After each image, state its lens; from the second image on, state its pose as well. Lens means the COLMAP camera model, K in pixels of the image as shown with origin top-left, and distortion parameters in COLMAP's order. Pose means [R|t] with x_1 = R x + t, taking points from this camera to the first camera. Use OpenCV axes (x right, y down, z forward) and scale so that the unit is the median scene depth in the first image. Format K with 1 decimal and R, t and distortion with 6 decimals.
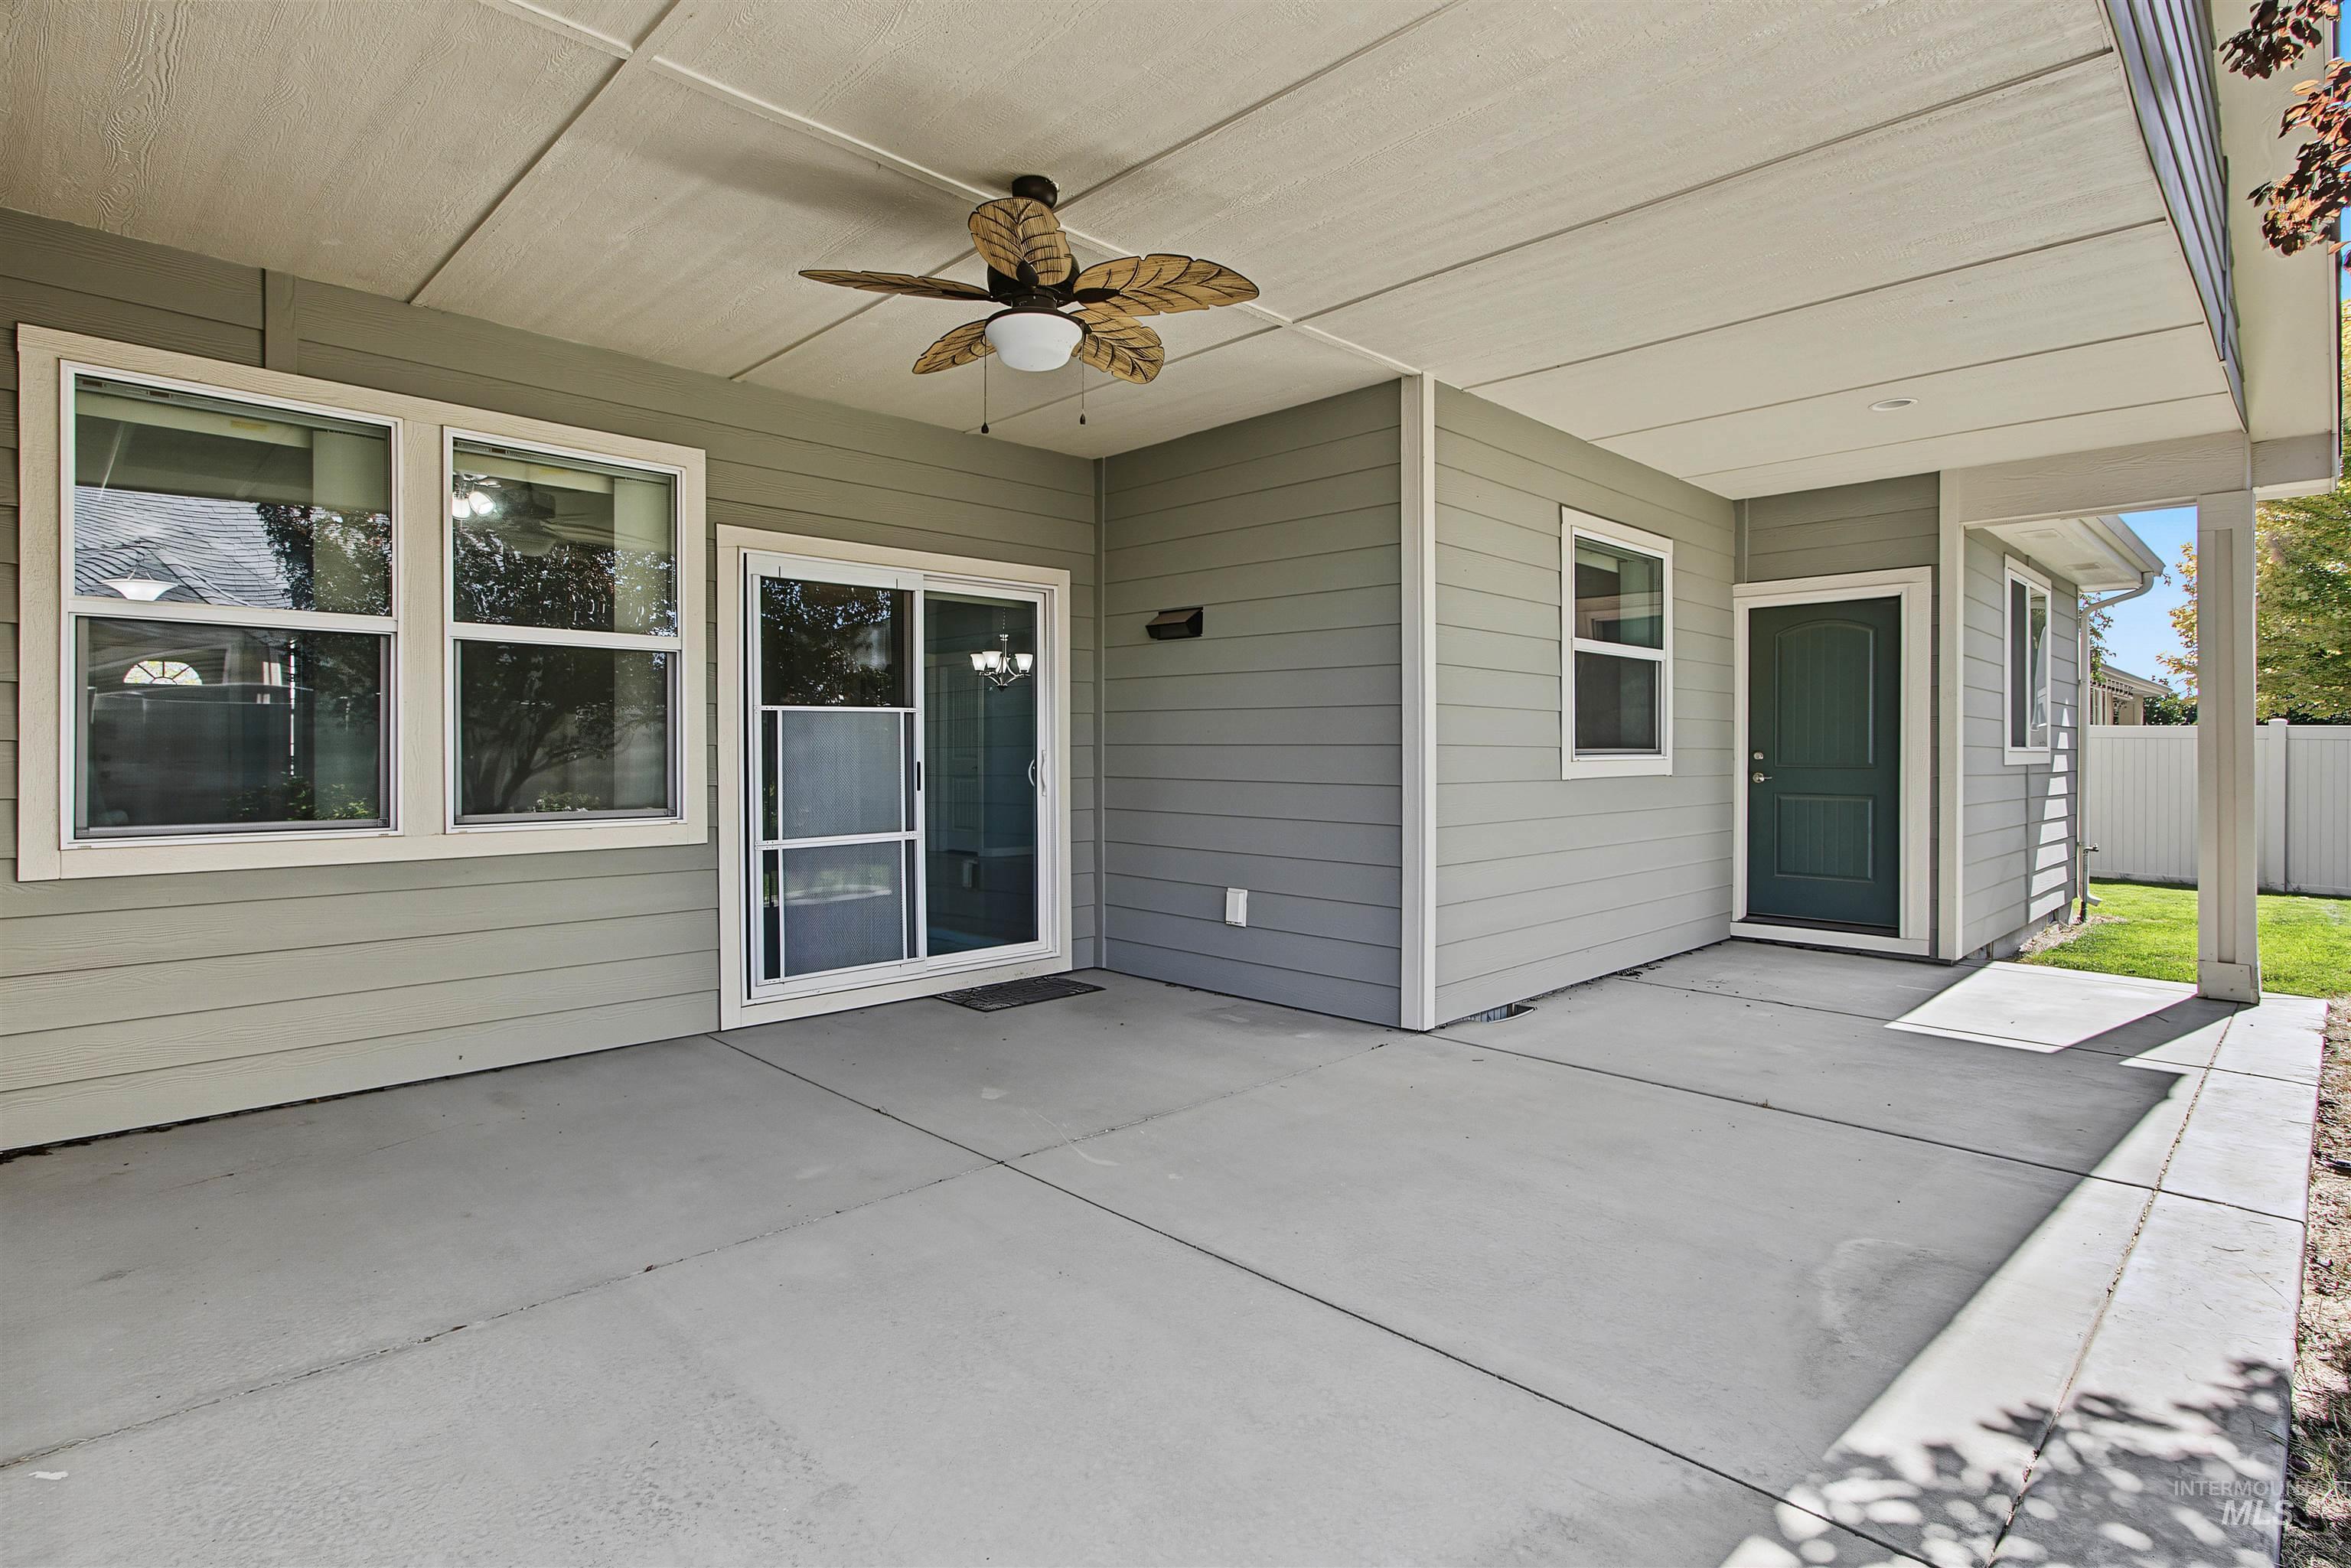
lens RADIAL K [[1188.1, 0, 1175.4], [0, 1188.1, 768.8], [0, 0, 1]] dist [0.000075, -0.000003]
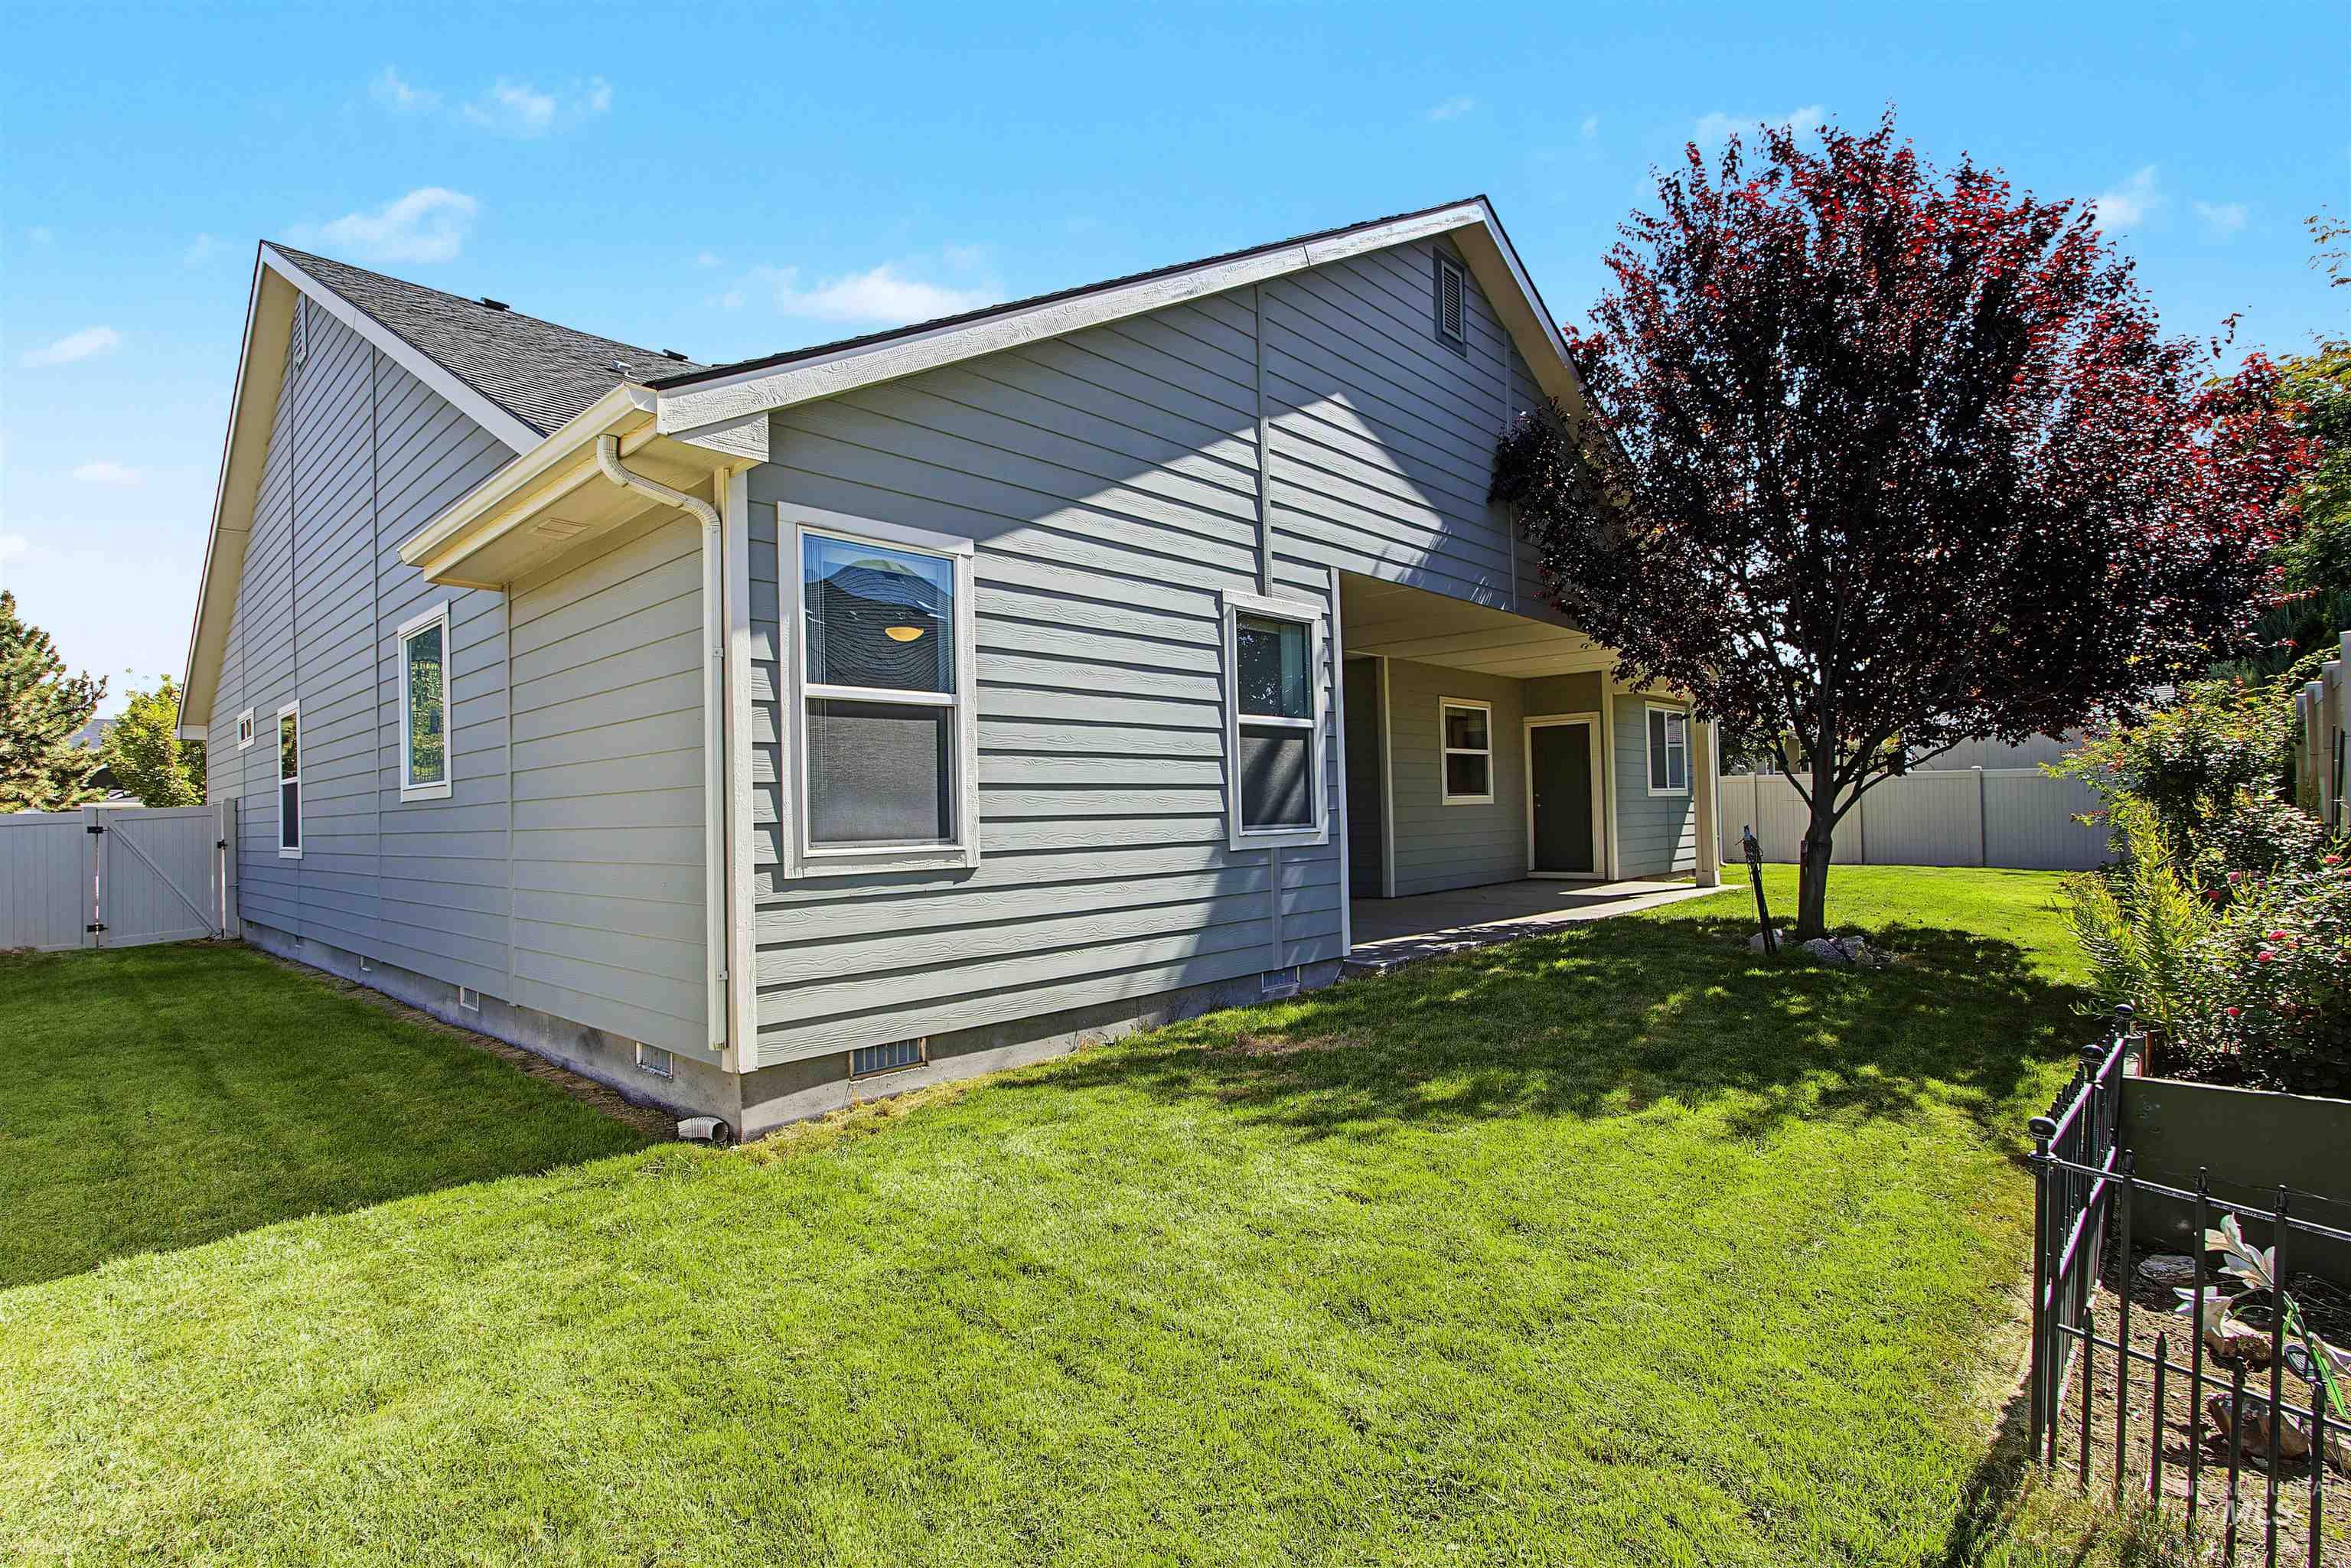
lens RADIAL K [[1098.7, 0, 1176.3], [0, 1098.7, 794.5], [0, 0, 1]] dist [-0.004209, -0.000740]
pose [[0.999275, -0.019922, 0.032457, -0.264359], [0.020596, 0.999577, -0.020549, 0.017955], [-0.032034, 0.021202, 0.999262, -1.106175]]
